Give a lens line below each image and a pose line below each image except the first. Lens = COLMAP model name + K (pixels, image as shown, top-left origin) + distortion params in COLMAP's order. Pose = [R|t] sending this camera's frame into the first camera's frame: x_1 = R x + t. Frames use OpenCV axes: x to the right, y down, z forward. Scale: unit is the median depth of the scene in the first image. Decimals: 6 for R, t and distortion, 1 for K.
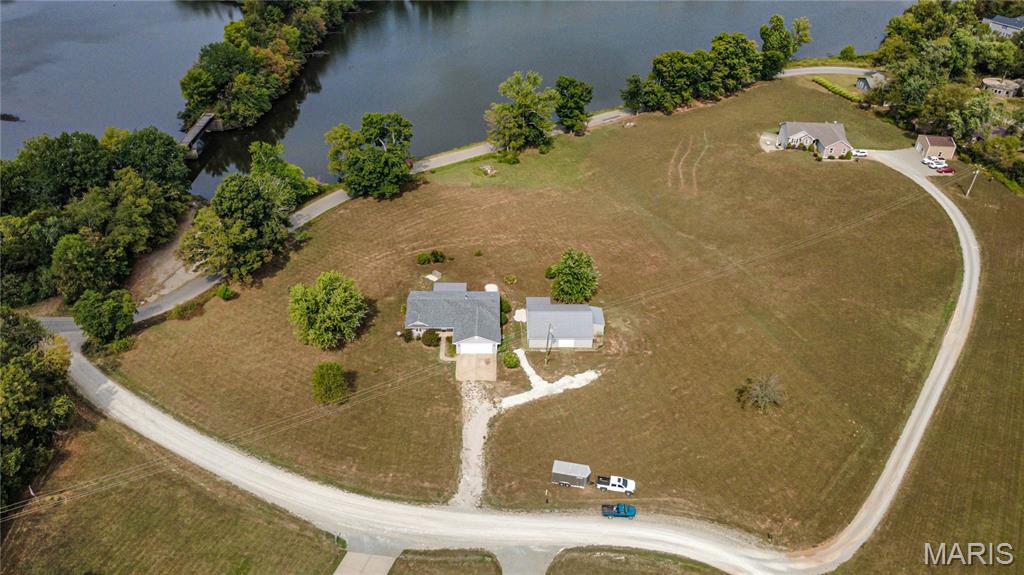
lens RADIAL K [[741.2, 0, 507.4], [0, 741.2, 285.2], [0, 0, 1]] dist [-0.001233, 0.001106]
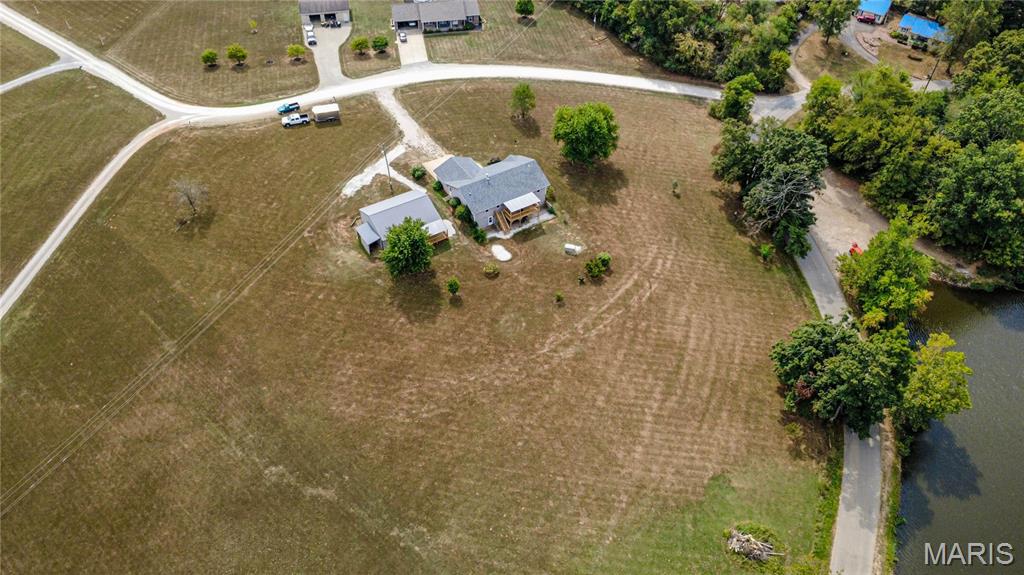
lens RADIAL K [[741.2, 0, 507.4], [0, 741.2, 285.2], [0, 0, 1]] dist [-0.001233, 0.001106]
pose [[-0.854317, 0.348860, -0.385279, 0.330915], [-0.325701, 0.218346, 0.919915, -0.813091], [0.405045, 0.911385, -0.072912, 1.112367]]
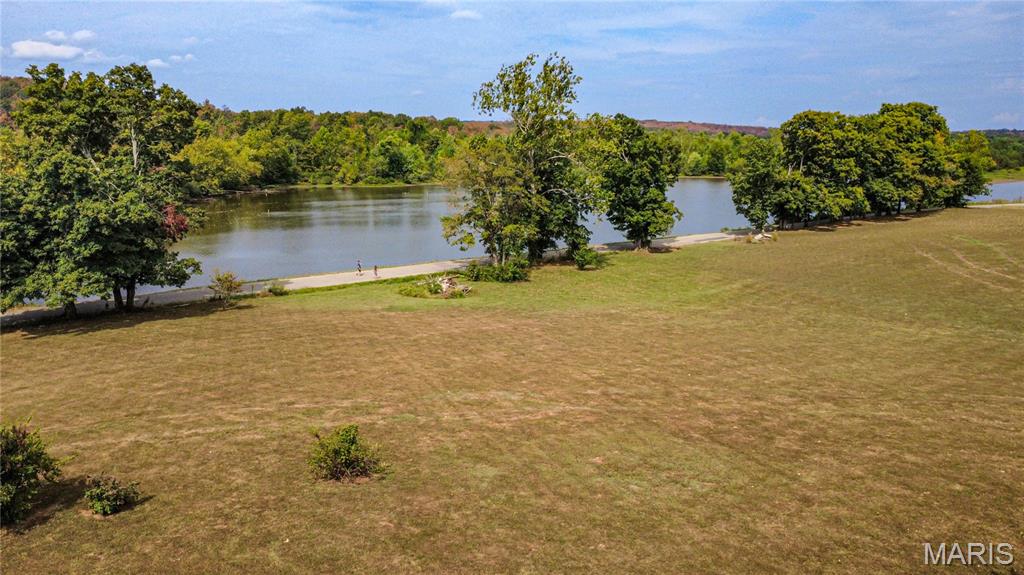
lens RADIAL K [[741.2, 0, 507.4], [0, 741.2, 285.2], [0, 0, 1]] dist [-0.001233, 0.001106]
pose [[0.998799, -0.020181, 0.044636, -0.015063], [0.037037, 0.907486, -0.418447, -0.013971], [-0.032062, 0.419597, 0.907144, 0.935350]]
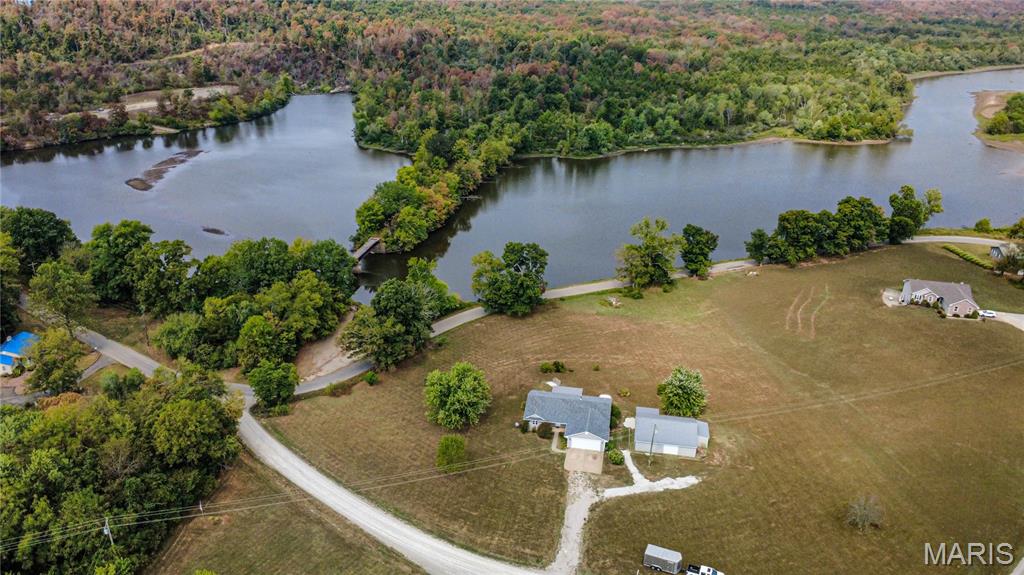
lens RADIAL K [[741.2, 0, 507.4], [0, 741.2, 285.2], [0, 0, 1]] dist [-0.001233, 0.001106]
pose [[0.980927, 0.075837, -0.178972, 0.019672], [-0.112408, 0.972492, -0.204017, 0.081756], [0.158577, 0.220243, 0.962469, -0.101732]]
